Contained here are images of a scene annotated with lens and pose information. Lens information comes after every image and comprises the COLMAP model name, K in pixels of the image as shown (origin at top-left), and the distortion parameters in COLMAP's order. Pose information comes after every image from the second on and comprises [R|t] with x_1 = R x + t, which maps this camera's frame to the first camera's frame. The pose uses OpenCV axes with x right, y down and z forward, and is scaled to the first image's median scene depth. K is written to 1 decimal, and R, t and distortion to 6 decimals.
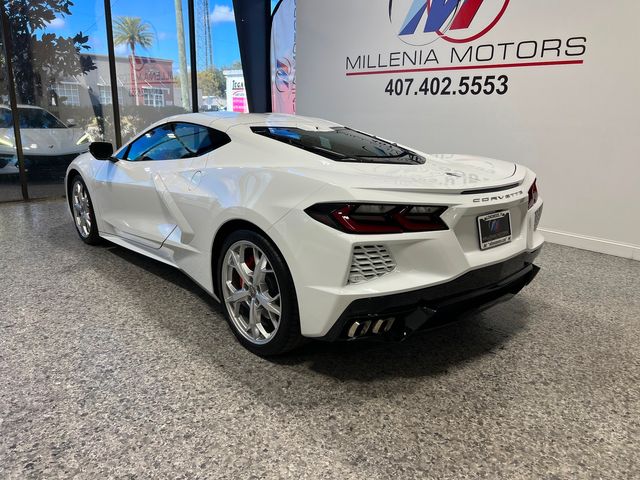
lens RADIAL K [[476.4, 0, 329.5], [0, 476.4, 240.8], [0, 0, 1]] dist [0.014446, -0.001900]
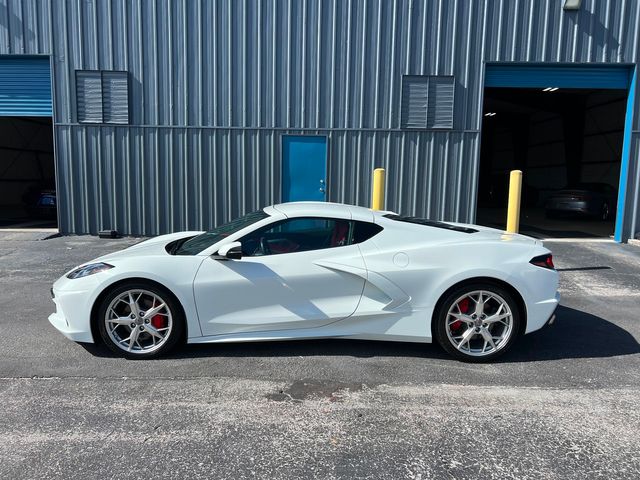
lens RADIAL K [[474.7, 0, 318.9], [0, 474.7, 231.2], [0, 0, 1]] dist [0.040603, -0.040599]
pose [[0.651473, -0.104834, 0.751394, -1.874412], [0.197710, 0.979645, -0.034739, -0.267435], [-0.732457, 0.171189, 0.658939, 0.344776]]
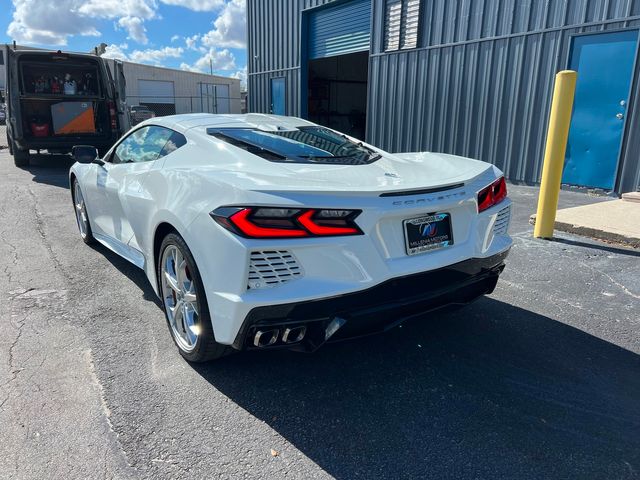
lens RADIAL K [[479.5, 0, 332.6], [0, 479.5, 236.3], [0, 0, 1]] dist [0.042965, -0.049248]
pose [[0.993018, 0.006003, -0.117811, 0.298943], [-0.007241, 0.999923, -0.010084, -0.009948], [0.117741, 0.010867, 0.992985, 0.055412]]
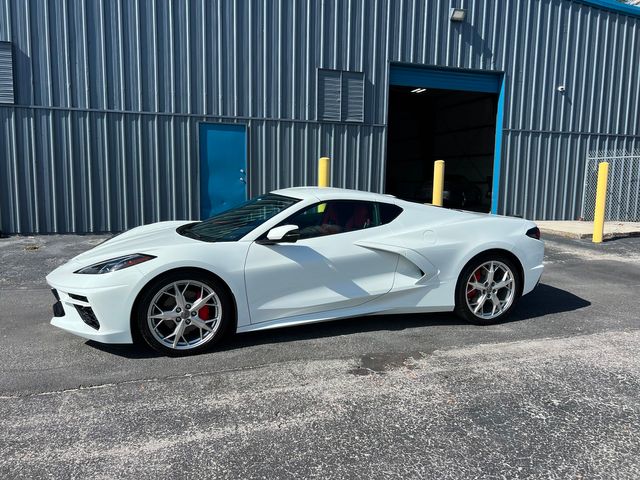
lens RADIAL K [[474.7, 0, 318.9], [0, 474.7, 231.2], [0, 0, 1]] dist [0.040603, -0.040599]
pose [[0.387135, -0.132965, 0.912385, -2.277972], [0.231614, 0.971841, 0.043353, -0.372987], [-0.892458, 0.194538, 0.407031, 0.914173]]
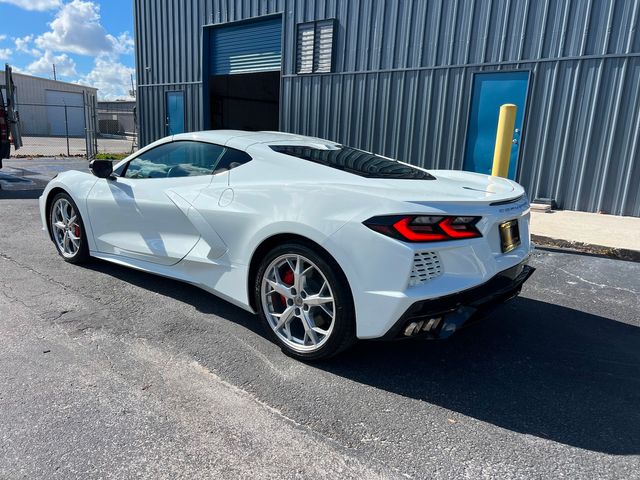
lens RADIAL K [[476.4, 0, 329.5], [0, 476.4, 240.8], [0, 0, 1]] dist [0.014446, -0.001900]
pose [[0.986623, -0.028737, 0.160468, -0.295274], [0.033757, 0.999020, -0.028641, 0.006254], [-0.159488, 0.033675, 0.986625, -0.067102]]
